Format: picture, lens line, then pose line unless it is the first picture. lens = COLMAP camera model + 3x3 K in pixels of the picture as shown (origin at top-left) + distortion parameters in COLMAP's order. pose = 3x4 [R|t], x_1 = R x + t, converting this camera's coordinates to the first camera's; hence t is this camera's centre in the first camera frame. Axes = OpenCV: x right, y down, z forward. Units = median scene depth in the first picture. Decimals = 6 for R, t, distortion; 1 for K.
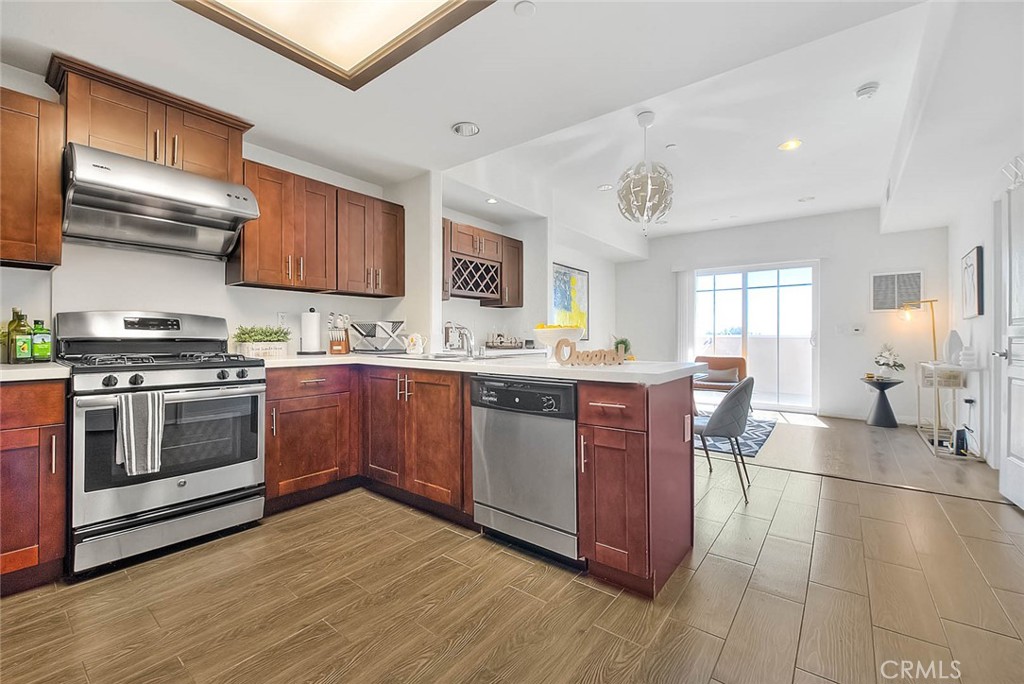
lens RADIAL K [[420.9, 0, 517.1], [0, 420.9, 333.7], [0, 0, 1]] dist [0.004849, -0.002108]
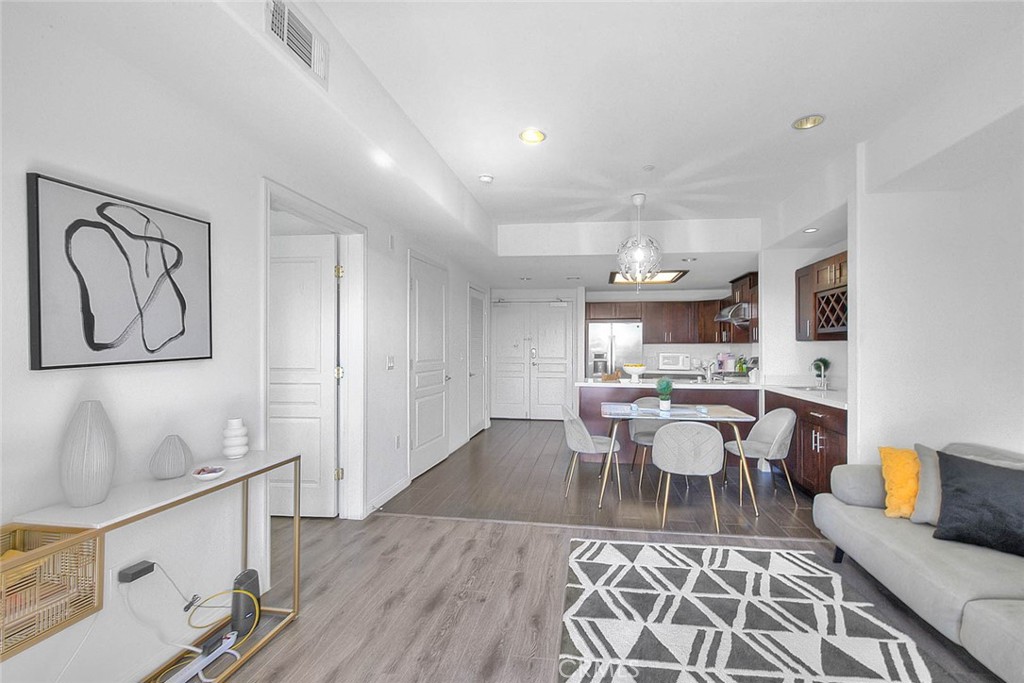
lens RADIAL K [[420.9, 0, 511.7], [0, 420.9, 351.6], [0, 0, 1]] dist [0.004849, -0.002108]
pose [[-0.900572, -0.007597, -0.434641, 1.574901], [-0.000972, 0.999880, -0.015464, -0.054776], [0.434706, -0.013504, -0.900471, 2.594098]]
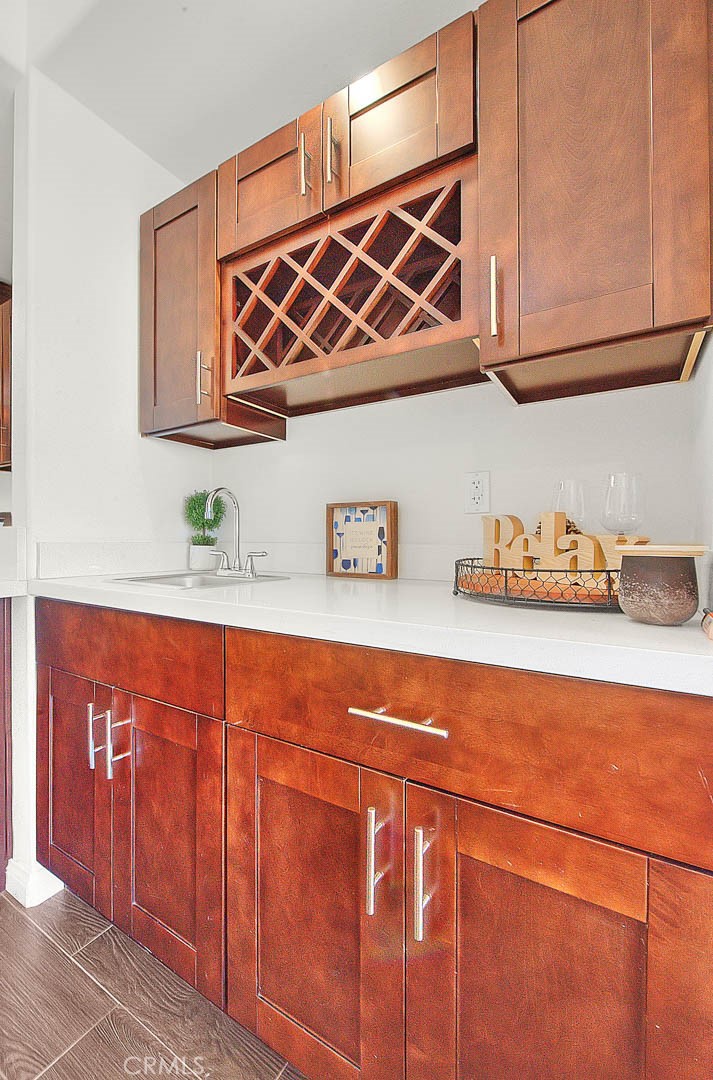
lens RADIAL K [[446.2, 0, 361.4], [0, 446.2, 541.1], [0, 0, 1]] dist [-0.002026, -0.000072]
pose [[0.099617, 0.000970, -0.995025, 0.295663], [0.004162, 0.999990, 0.001391, 0.019093], [0.995017, -0.004280, 0.099612, 1.712461]]
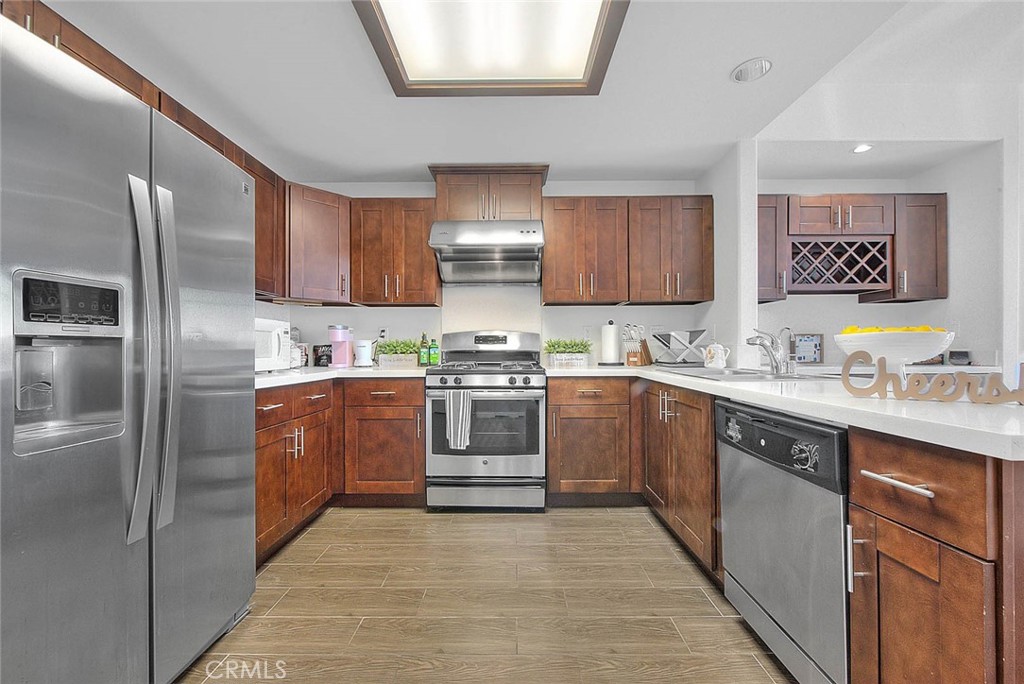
lens RADIAL K [[420.9, 0, 516.2], [0, 420.9, 348.1], [0, 0, 1]] dist [0.004849, -0.002108]
pose [[0.613409, -0.005021, -0.789749, 0.227987], [0.013248, 0.999905, 0.003933, -0.000638], [0.789654, -0.012875, 0.613417, 0.218671]]
